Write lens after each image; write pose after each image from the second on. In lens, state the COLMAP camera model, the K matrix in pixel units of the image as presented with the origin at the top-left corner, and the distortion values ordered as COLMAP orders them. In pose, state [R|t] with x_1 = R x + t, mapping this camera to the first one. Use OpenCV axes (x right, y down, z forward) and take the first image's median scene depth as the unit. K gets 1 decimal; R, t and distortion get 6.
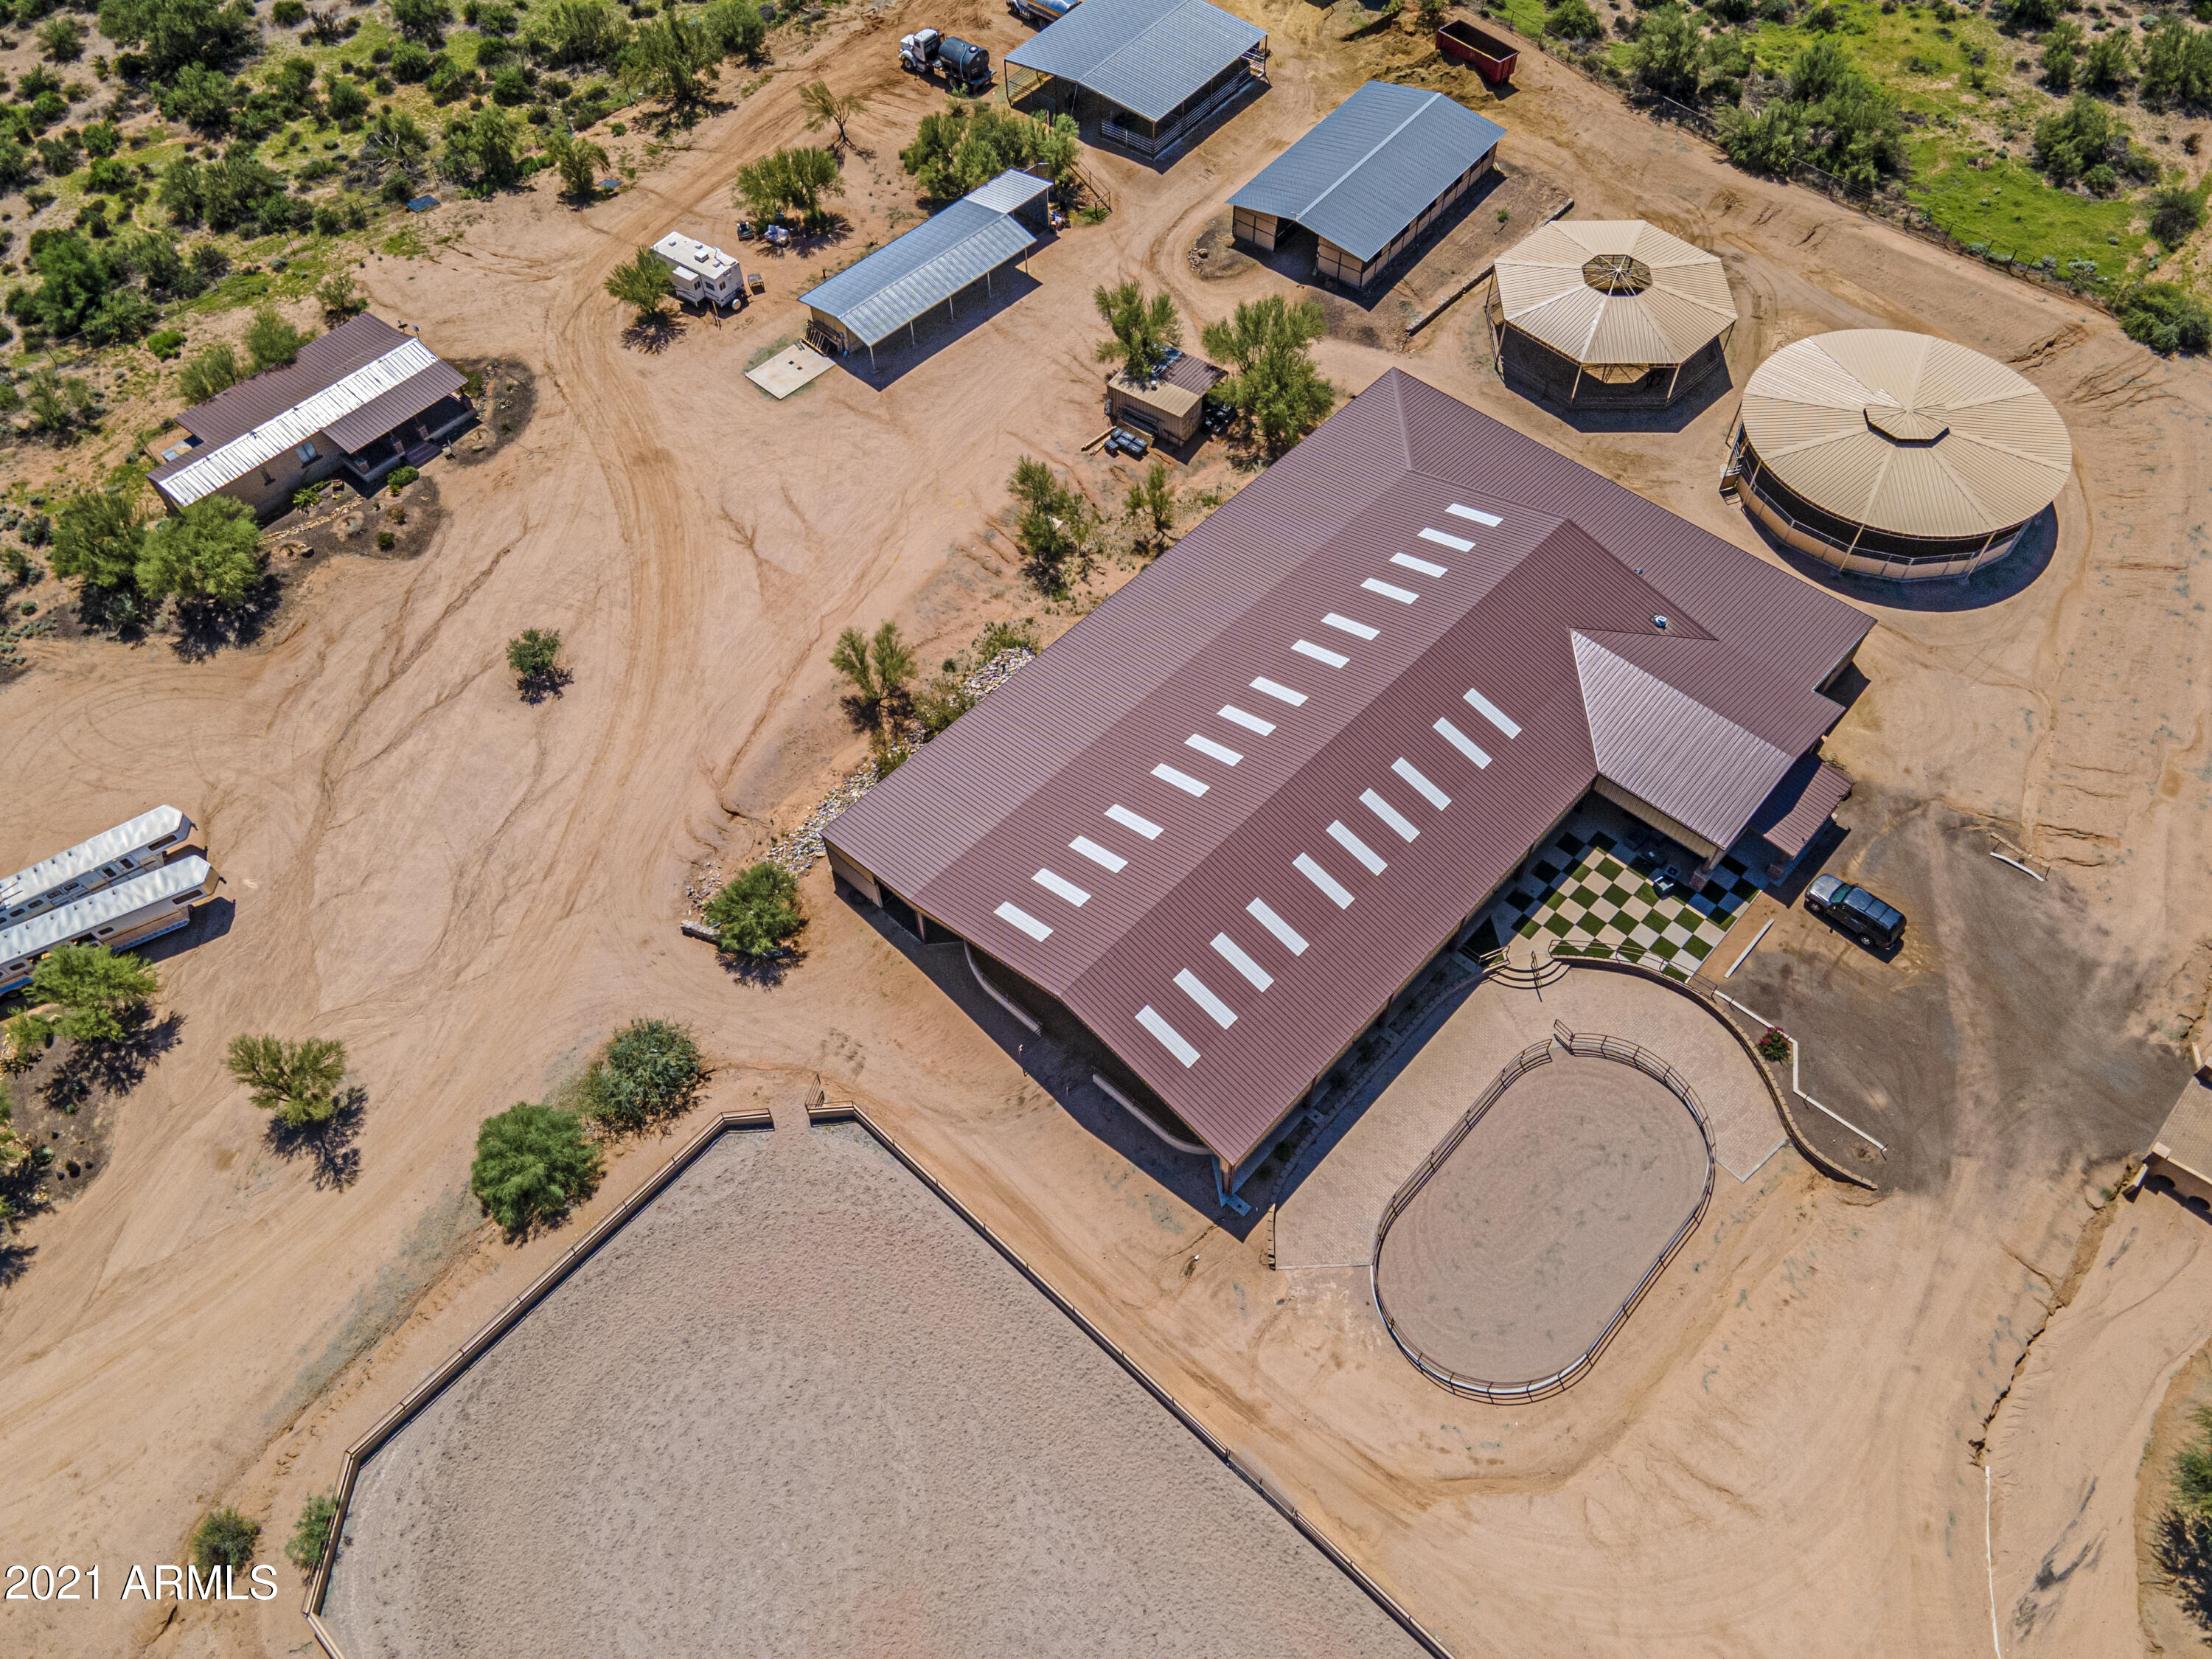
lens RADIAL K [[1605.6, 0, 1103.0], [0, 1605.6, 829.2], [0, 0, 1]] dist [0.035385, 0.025475]
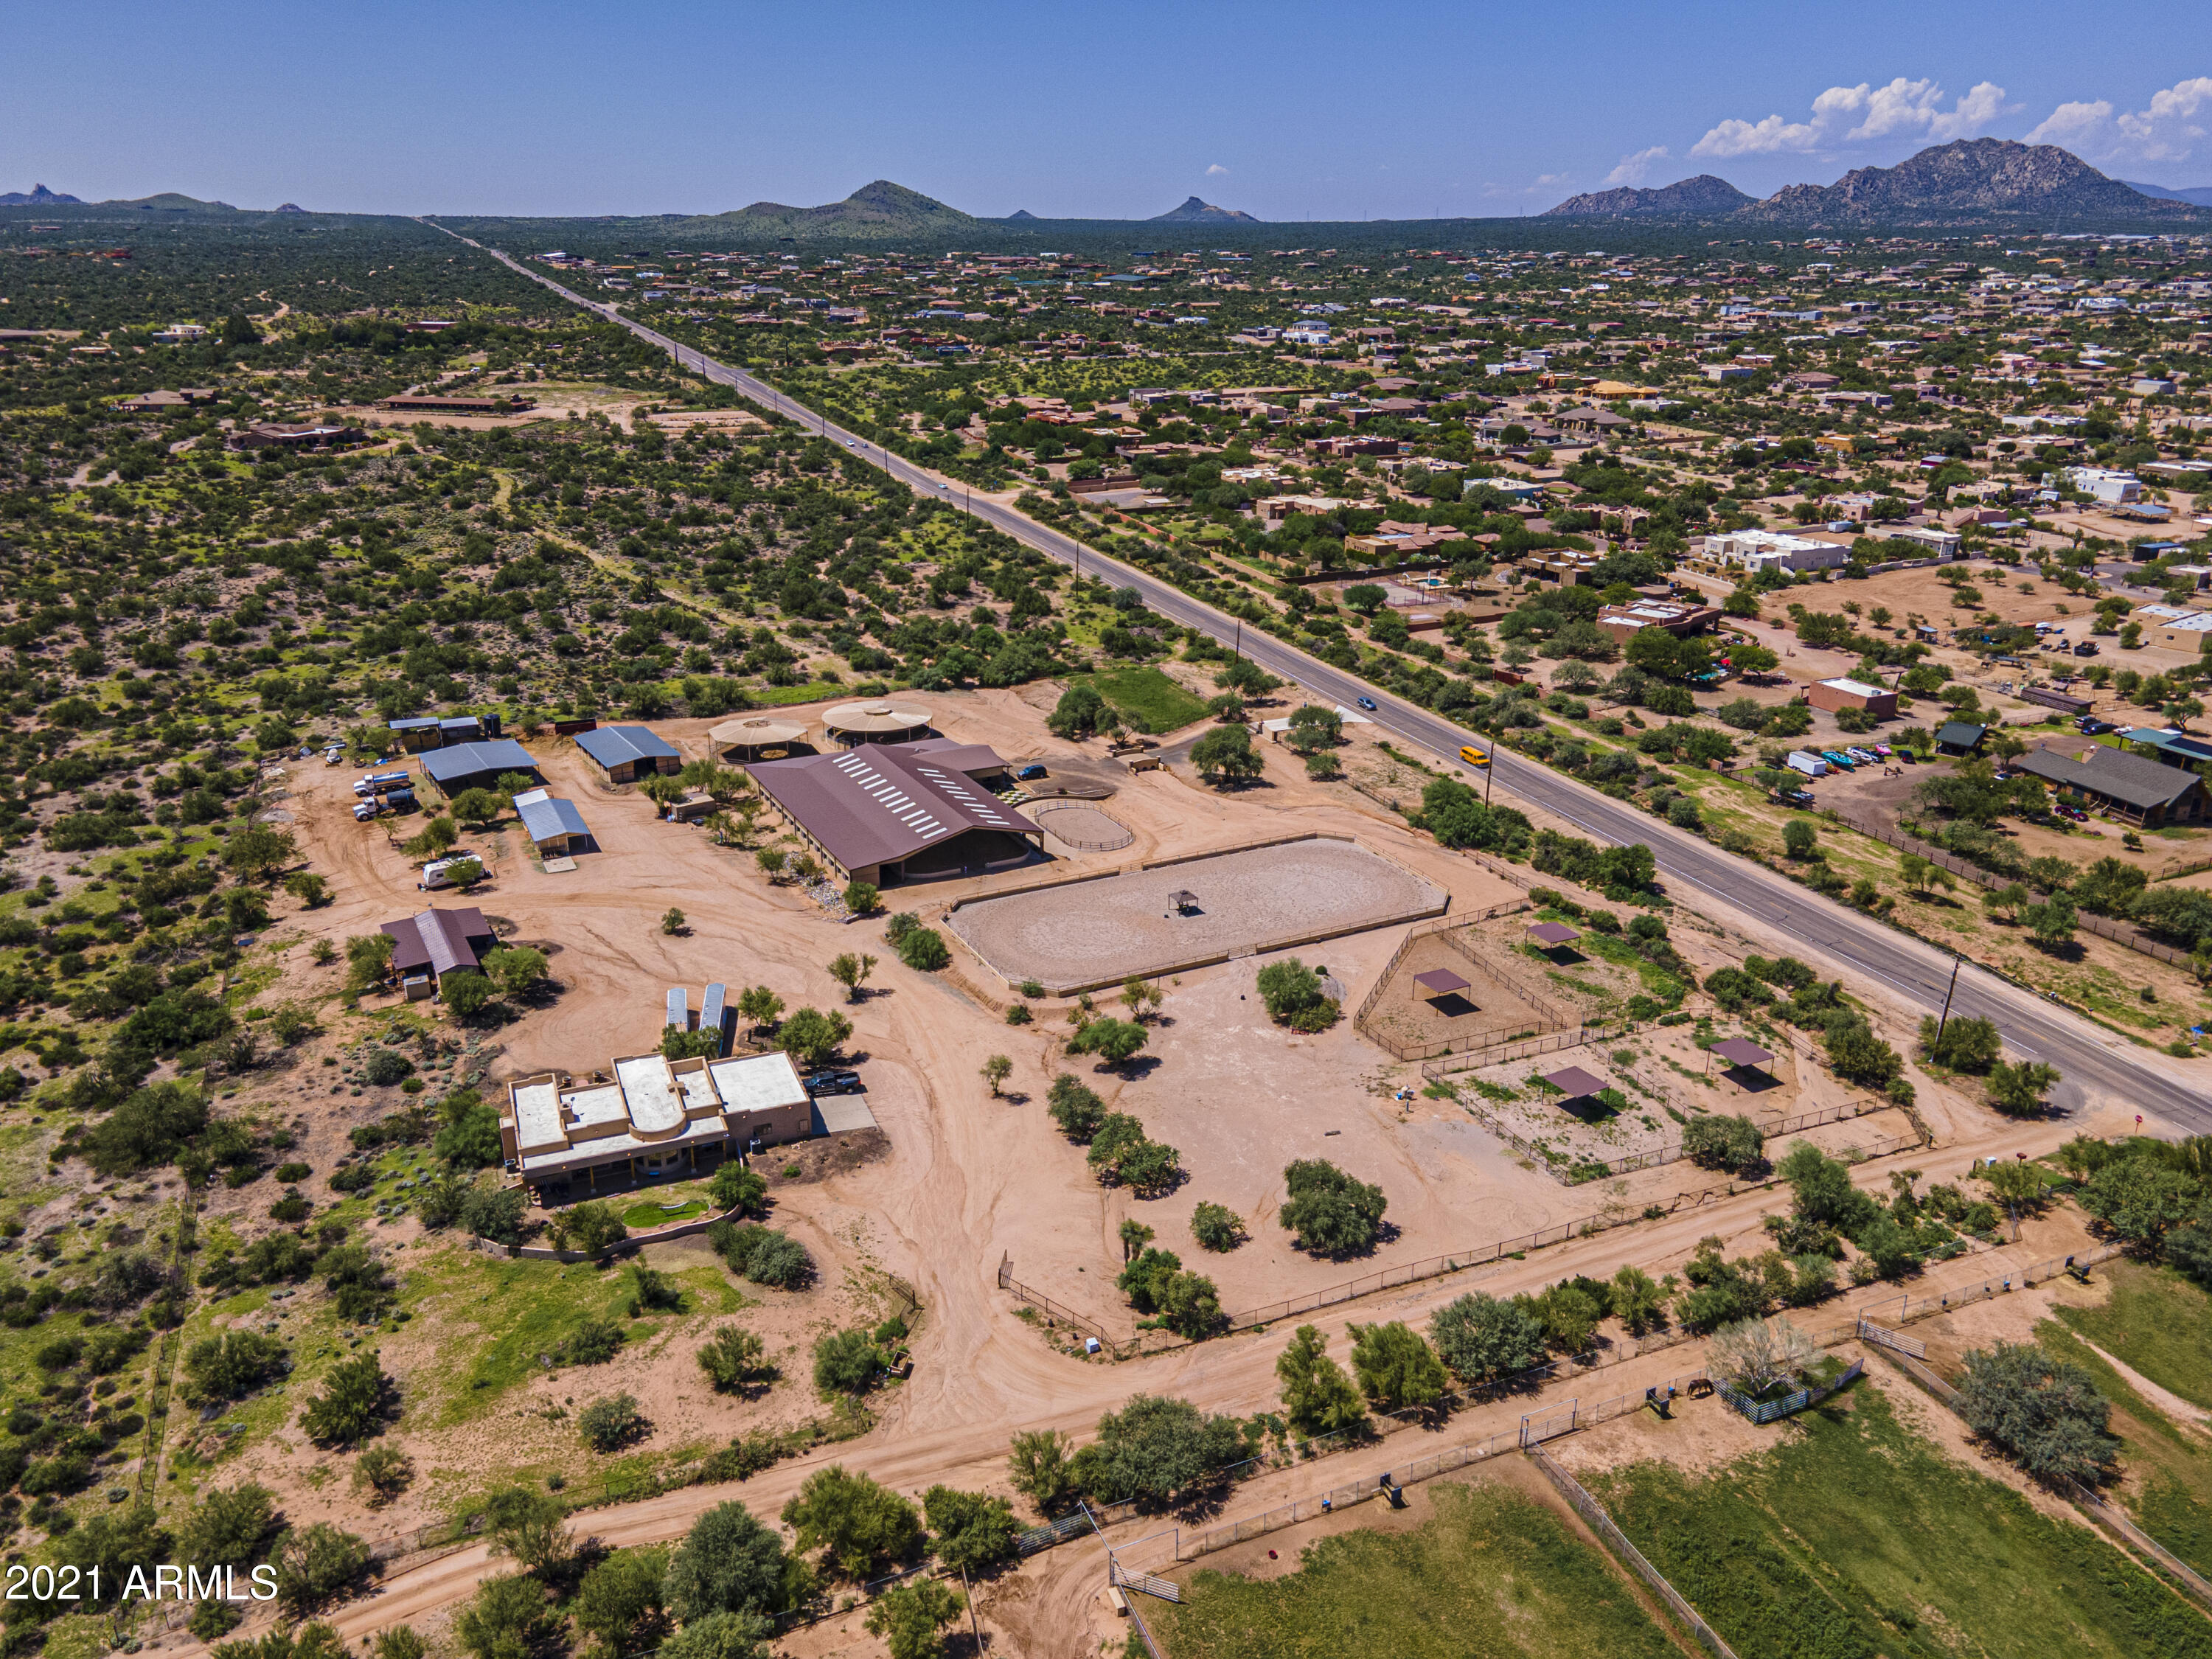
lens RADIAL K [[1605.6, 0, 1103.0], [0, 1605.6, 829.2], [0, 0, 1]] dist [0.035385, 0.025475]
pose [[0.340652, -0.306319, 0.888889, -1.862010], [0.759058, 0.647486, -0.067767, 0.356499], [-0.554785, 0.697804, 0.453082, -0.325225]]
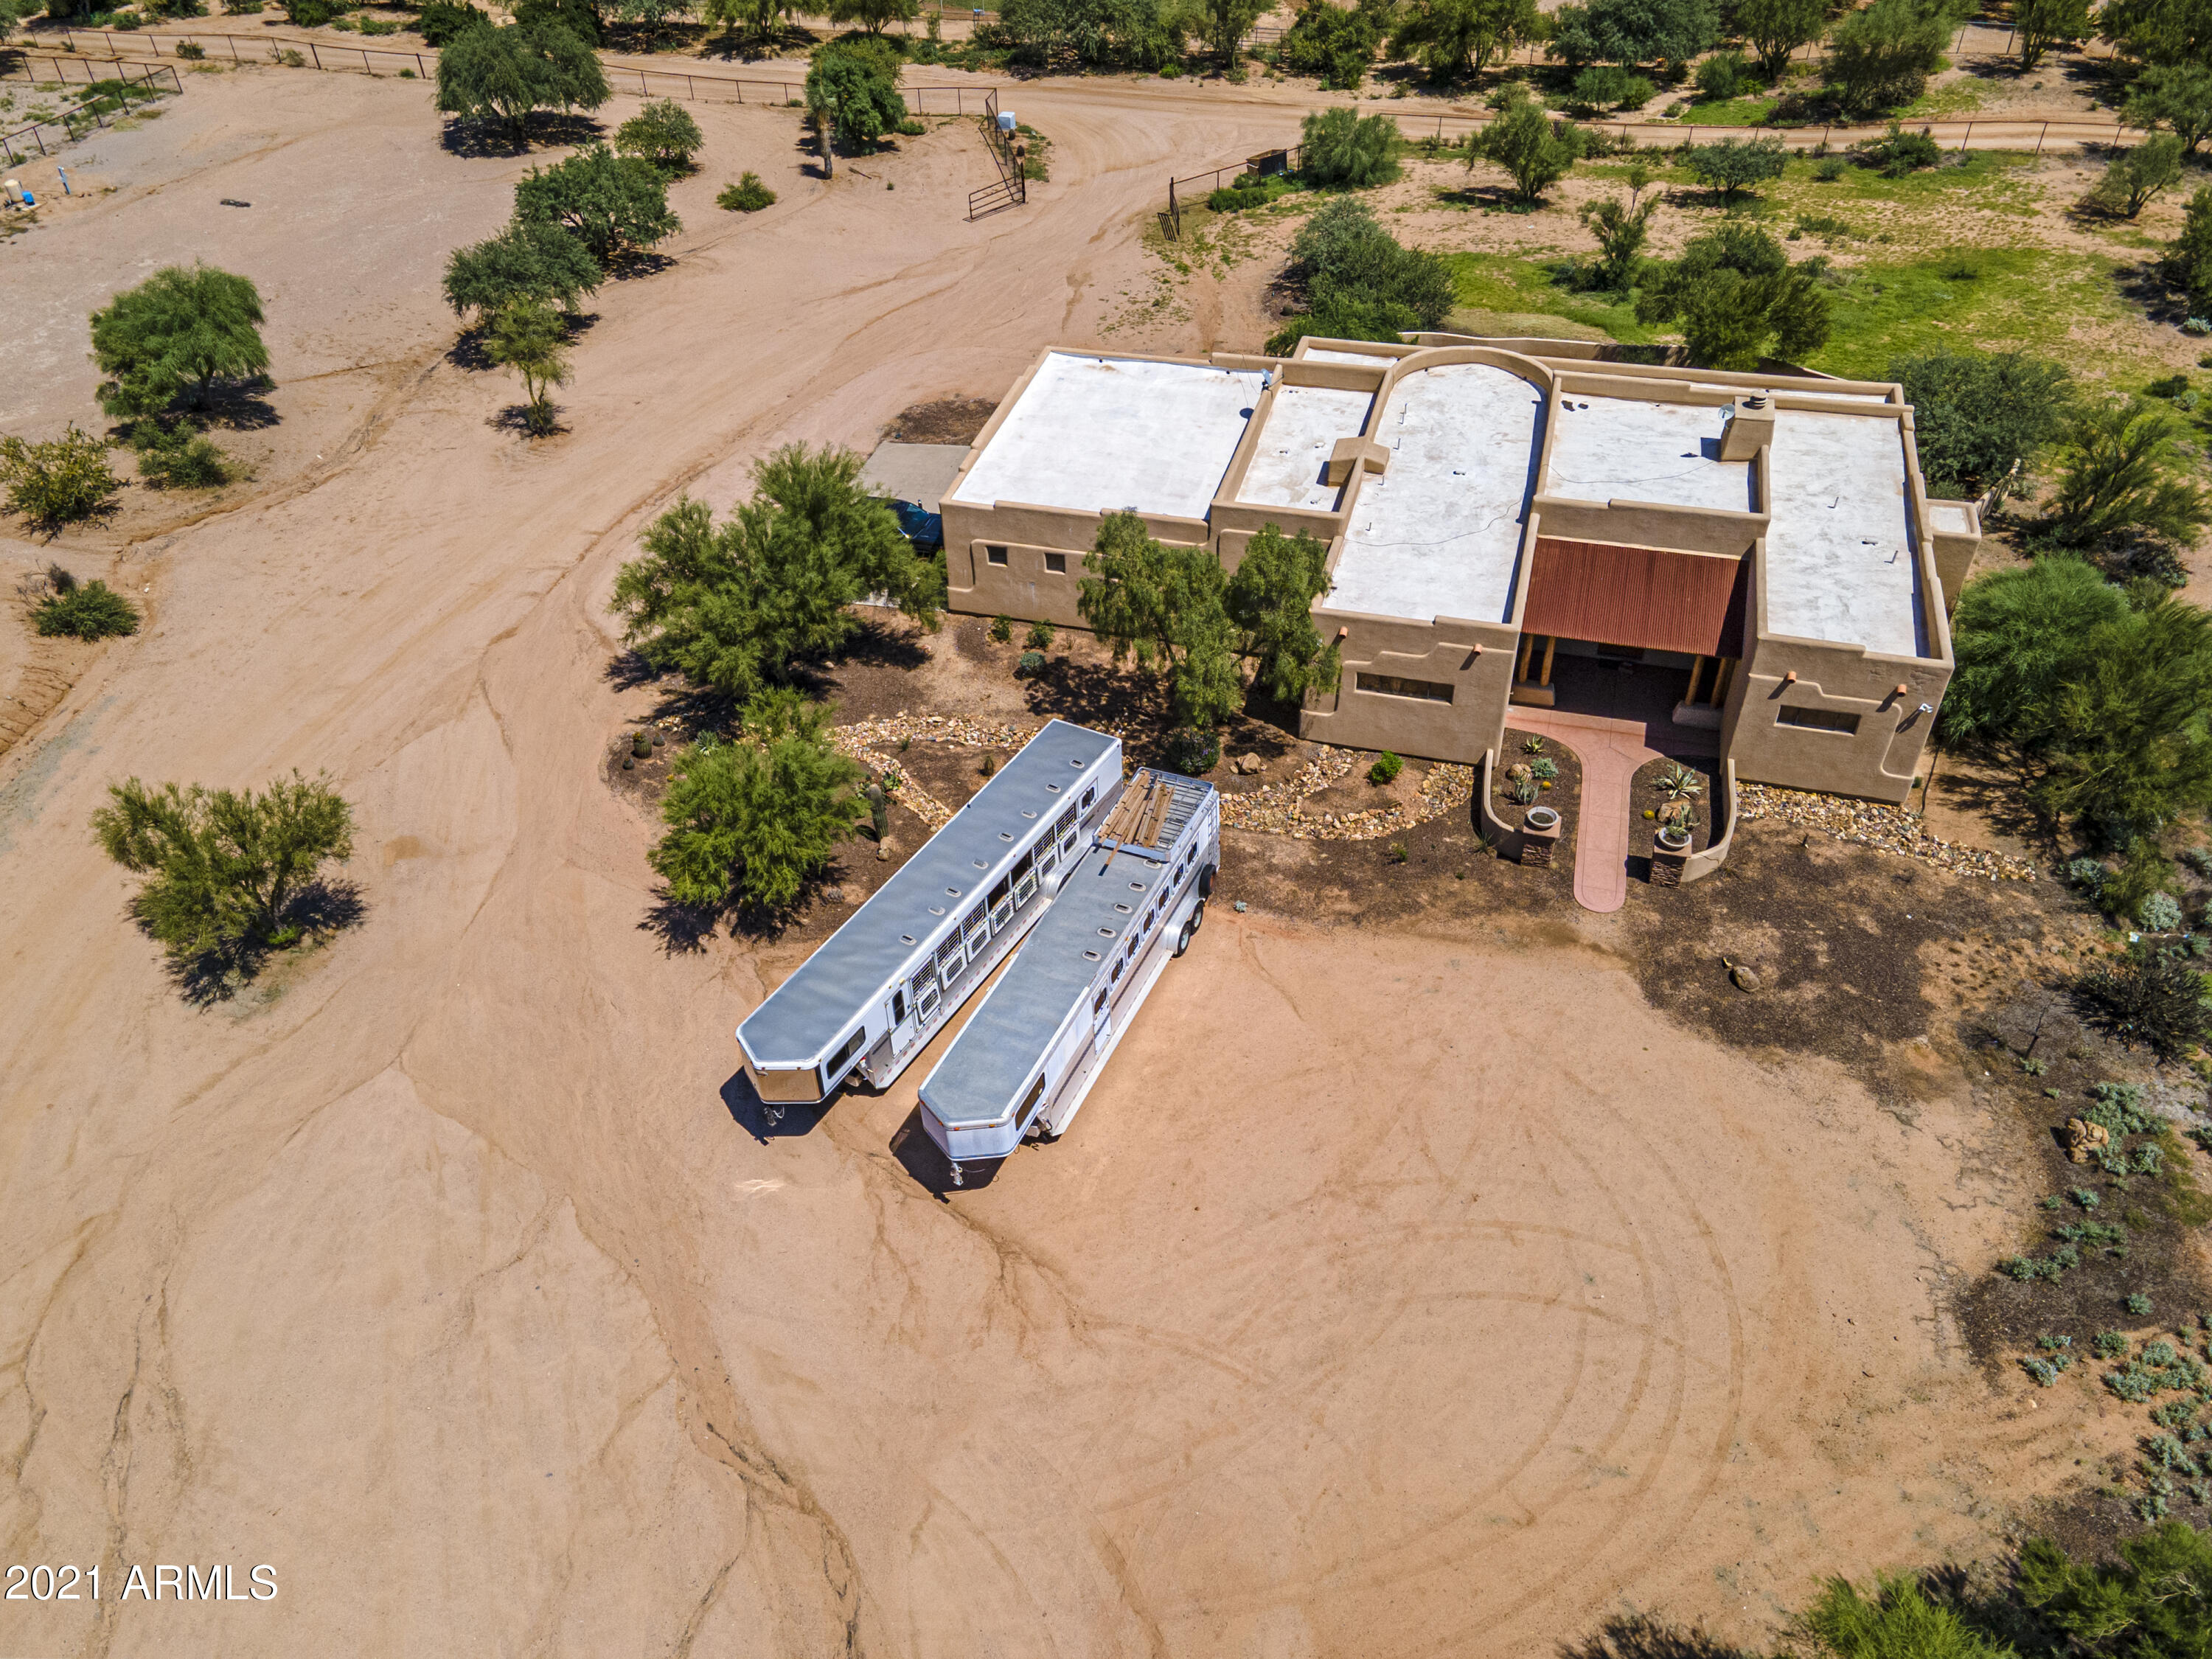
lens RADIAL K [[1630.8, 0, 994.7], [0, 1630.8, 890.2], [0, 0, 1]] dist [0.045507, -0.000158]
pose [[-0.868770, 0.369823, -0.329347, -0.411905], [-0.365127, -0.029075, 0.930504, -0.300537], [0.334546, 0.928647, 0.160292, 0.778319]]
